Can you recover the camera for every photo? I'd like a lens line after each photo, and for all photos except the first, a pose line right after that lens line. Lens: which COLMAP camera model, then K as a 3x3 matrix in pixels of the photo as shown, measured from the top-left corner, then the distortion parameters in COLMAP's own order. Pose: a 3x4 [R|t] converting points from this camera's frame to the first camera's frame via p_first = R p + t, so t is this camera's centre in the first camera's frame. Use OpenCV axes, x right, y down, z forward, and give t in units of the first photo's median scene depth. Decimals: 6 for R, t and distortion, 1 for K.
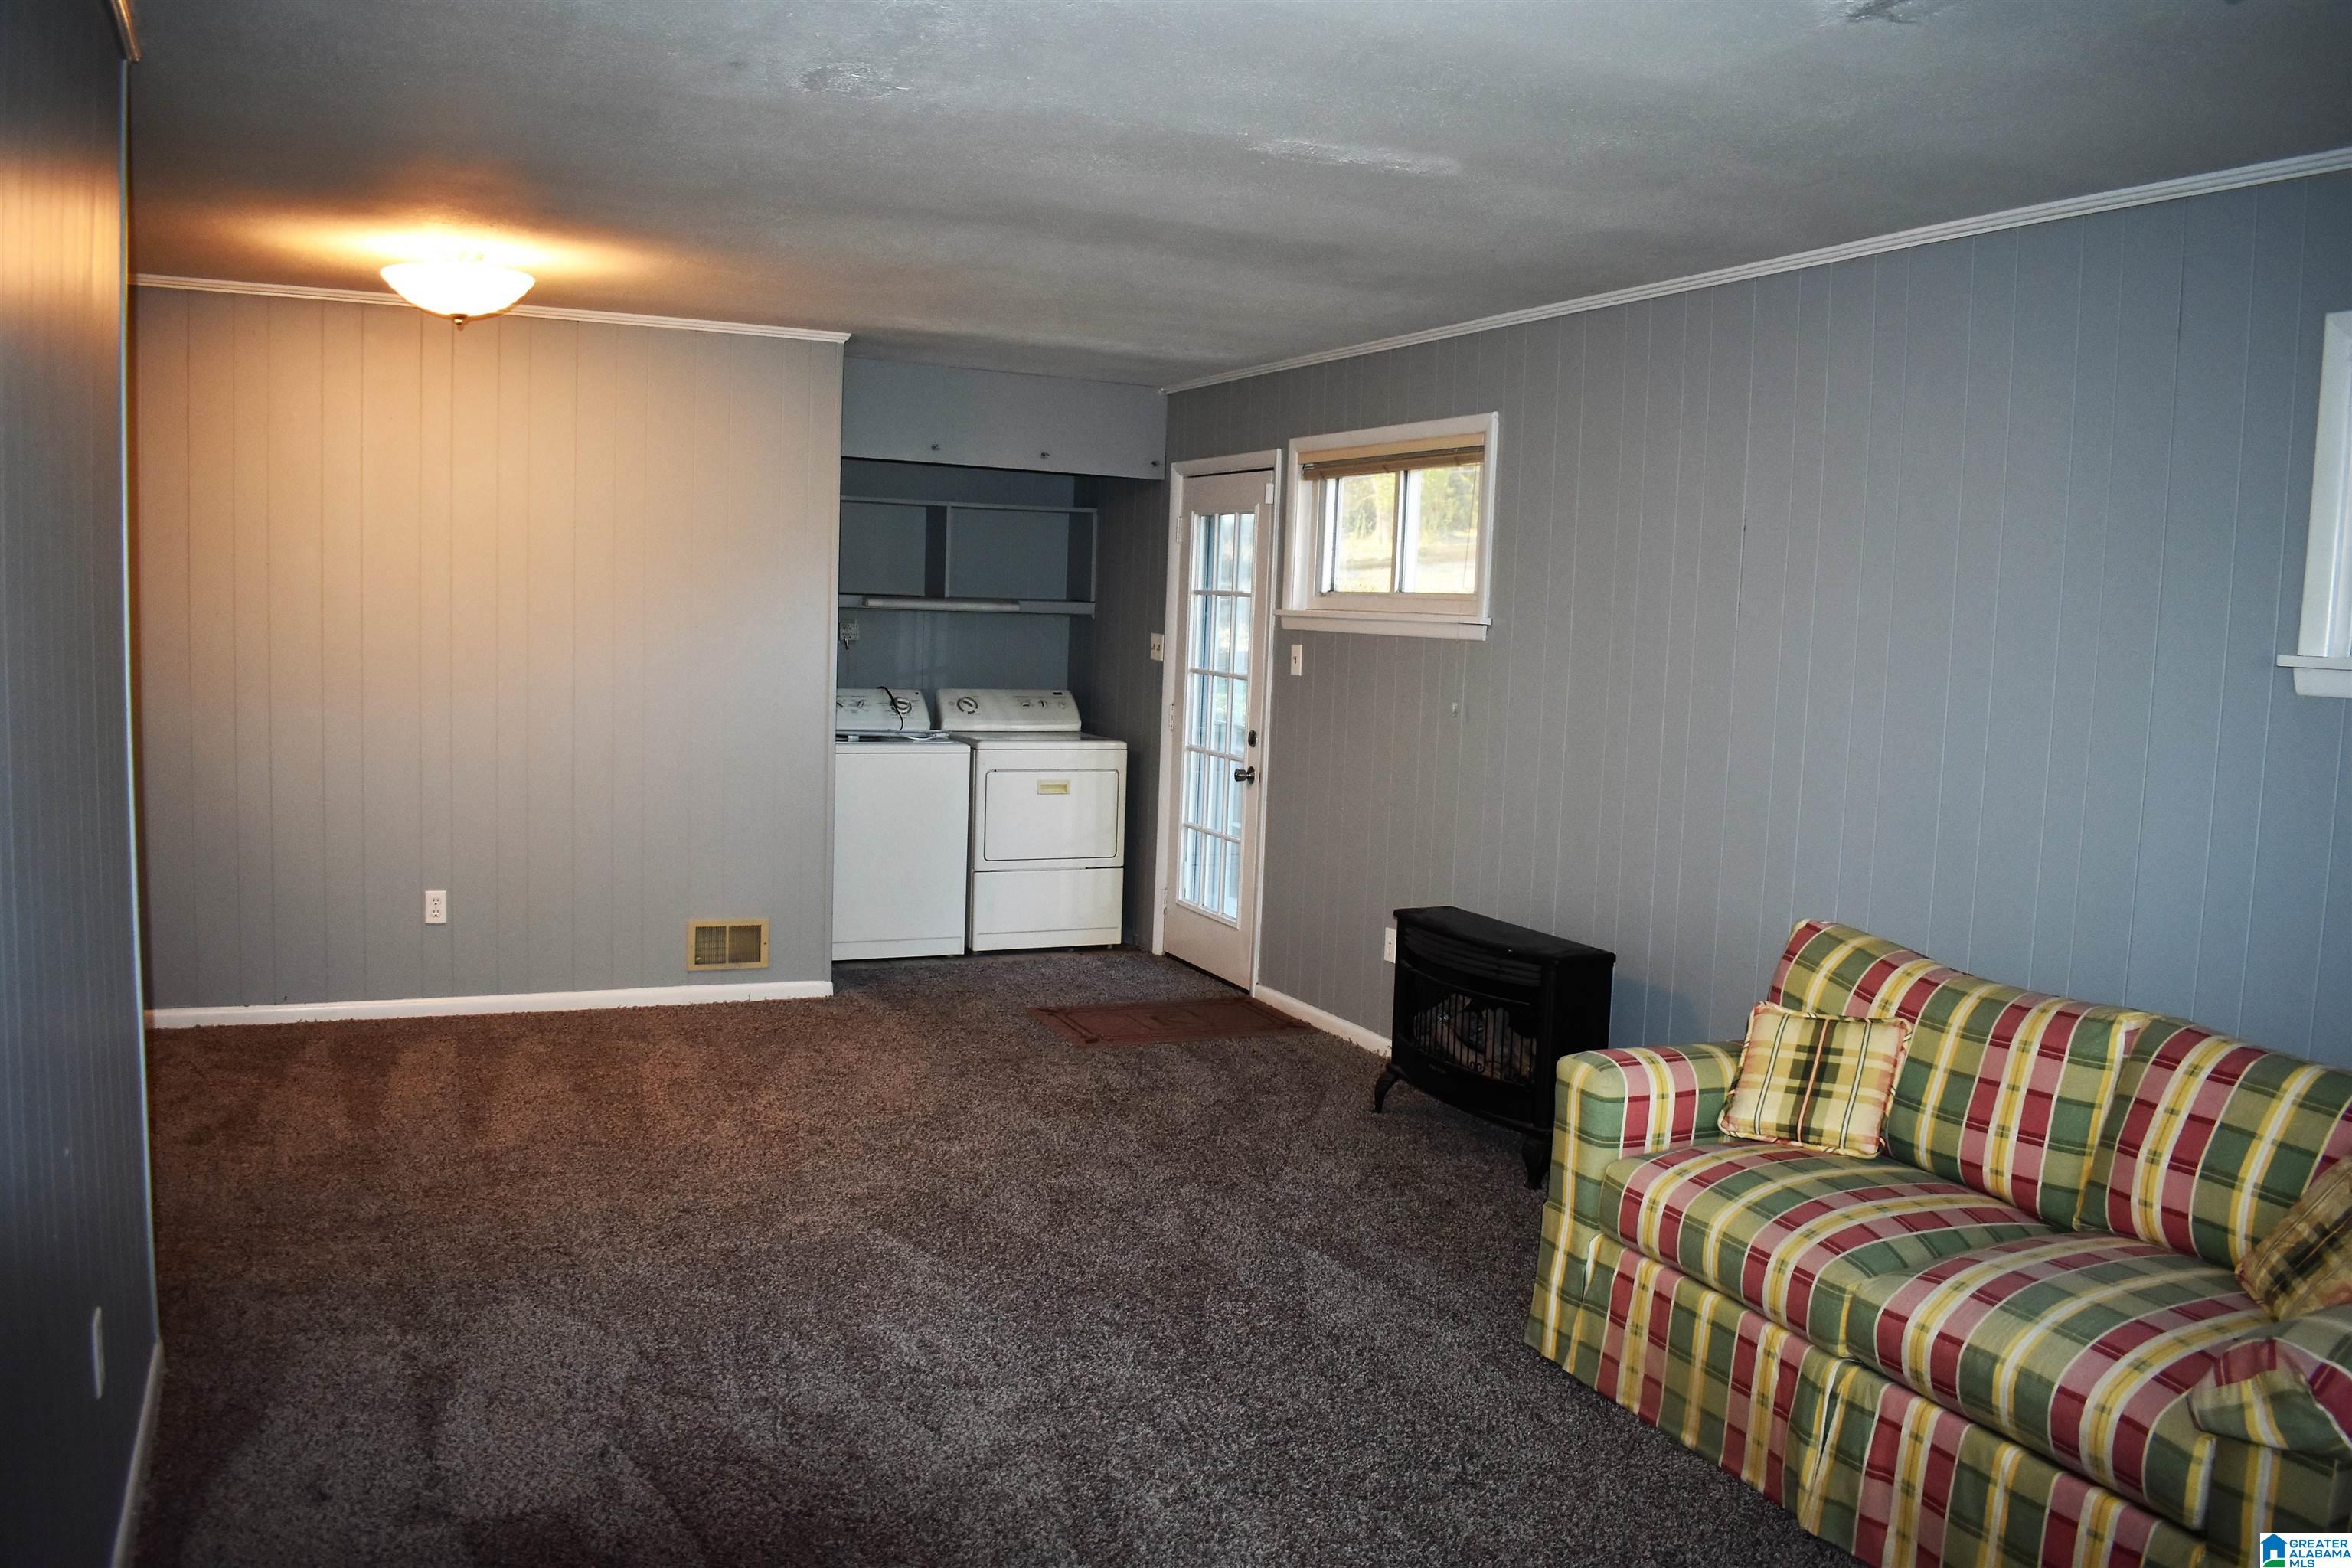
lens RADIAL K [[1826.1, 0, 1187.1], [0, 1826.1, 785.6], [0, 0, 1]] dist [-0.092639, -0.001390]
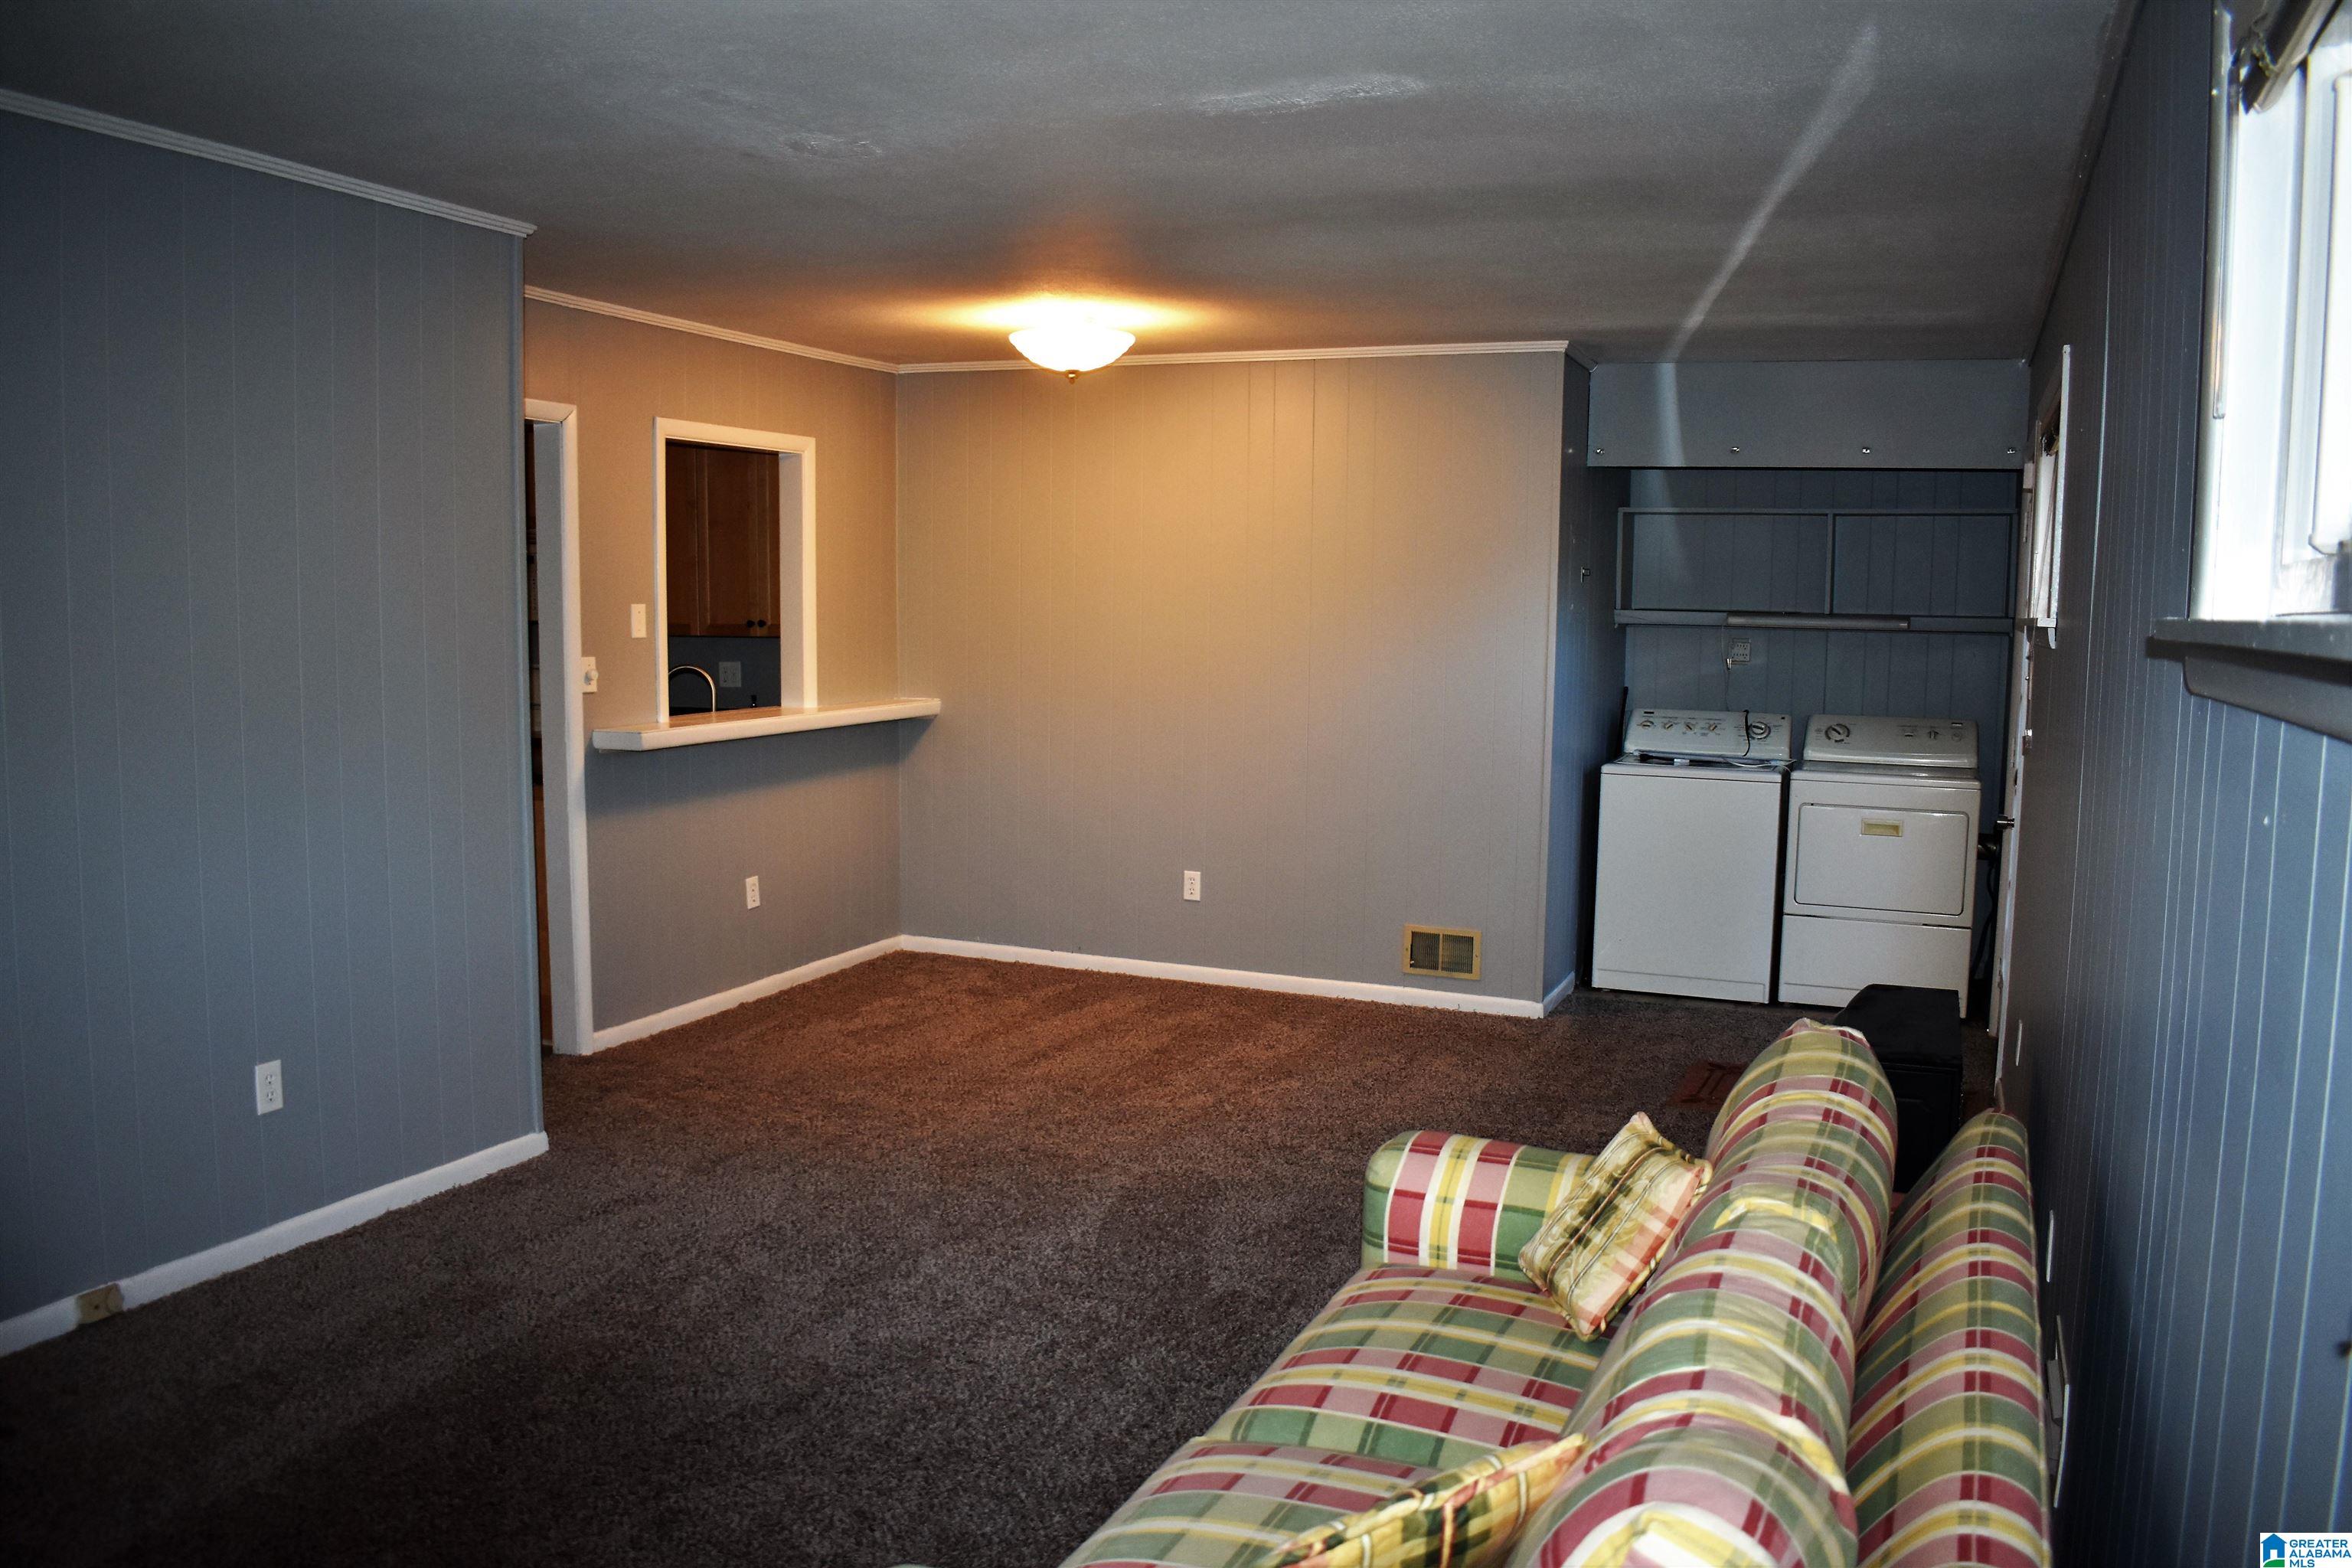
lens RADIAL K [[1826.1, 0, 1185.8], [0, 1826.1, 781.3], [0, 0, 1]] dist [-0.092639, -0.001390]
pose [[0.660658, 0.047110, -0.749207, 0.489659], [-0.066818, 0.997758, 0.003818, -0.003080], [0.747707, 0.047539, 0.662324, 0.245155]]
